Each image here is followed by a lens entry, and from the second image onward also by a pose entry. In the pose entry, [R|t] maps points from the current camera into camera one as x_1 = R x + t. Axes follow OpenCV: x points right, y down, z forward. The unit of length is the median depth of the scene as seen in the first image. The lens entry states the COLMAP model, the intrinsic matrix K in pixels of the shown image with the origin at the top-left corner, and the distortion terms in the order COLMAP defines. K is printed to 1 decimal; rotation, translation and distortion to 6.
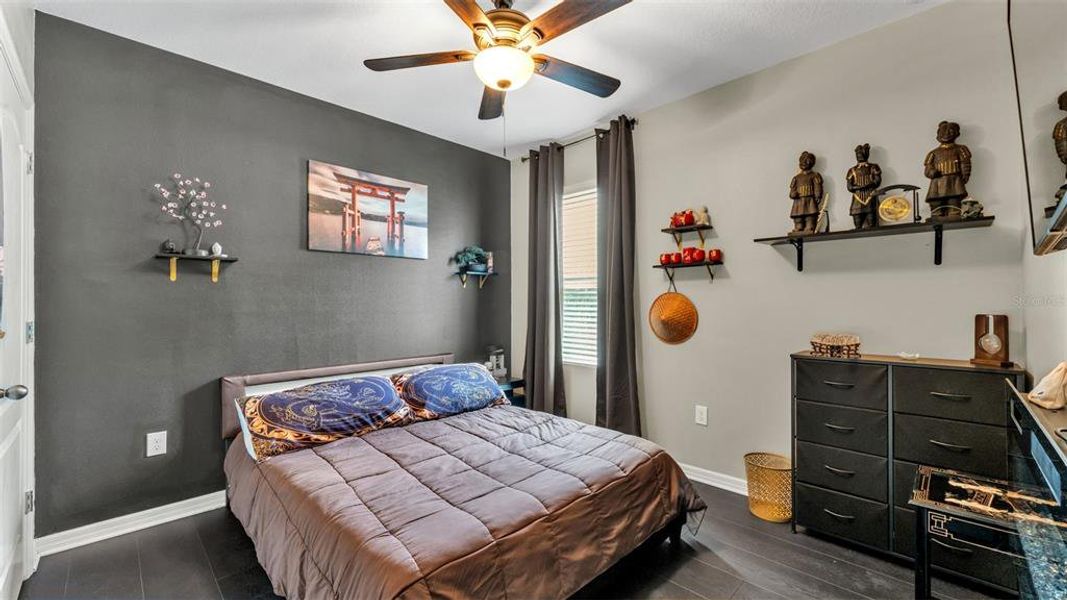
lens RADIAL K [[428.5, 0, 537.4], [0, 428.5, 297.5], [0, 0, 1]] dist [0.003468, 0.000004]
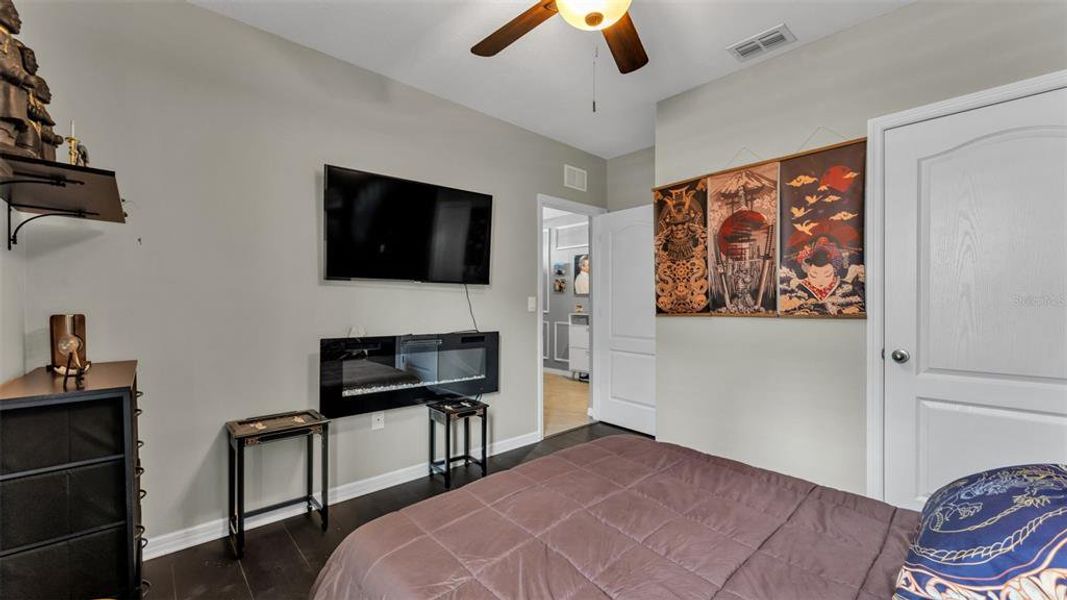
lens RADIAL K [[428.5, 0, 534.6], [0, 428.5, 302.7], [0, 0, 1]] dist [0.003468, 0.000004]
pose [[-0.998293, -0.003477, 0.058297, -0.001661], [-0.003821, 0.999976, -0.005790, 0.011405], [-0.058276, -0.006003, -0.998282, 1.316978]]
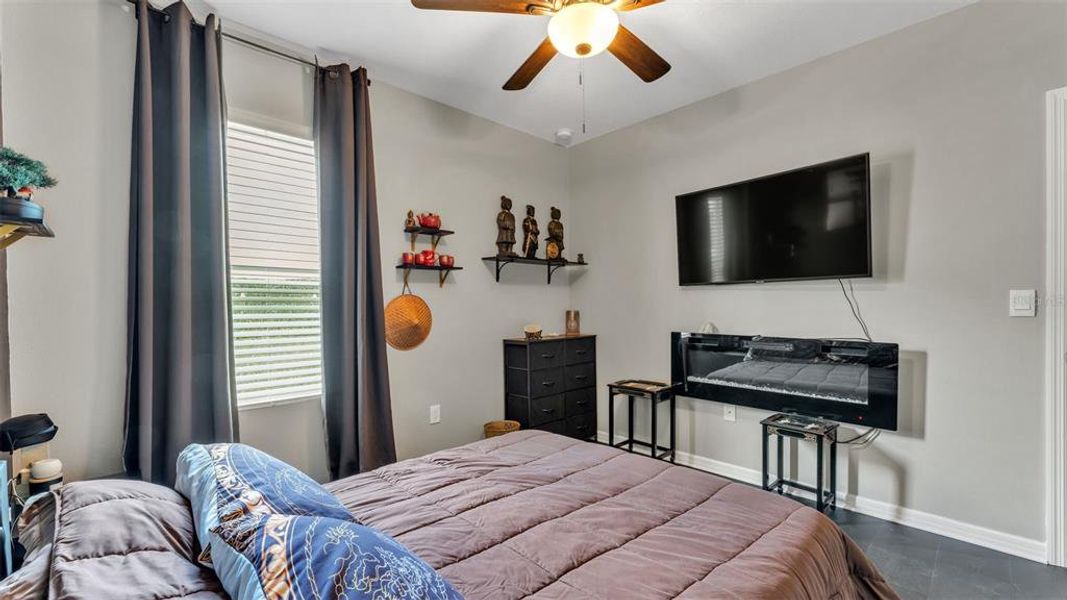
lens RADIAL K [[428.5, 0, 538.4], [0, 428.5, 311.1], [0, 0, 1]] dist [0.003468, 0.000004]
pose [[0.037546, -0.008669, 0.999257, -0.684440], [-0.001818, 0.999960, 0.008743, 0.017223], [-0.999293, -0.002145, 0.037529, 0.765399]]
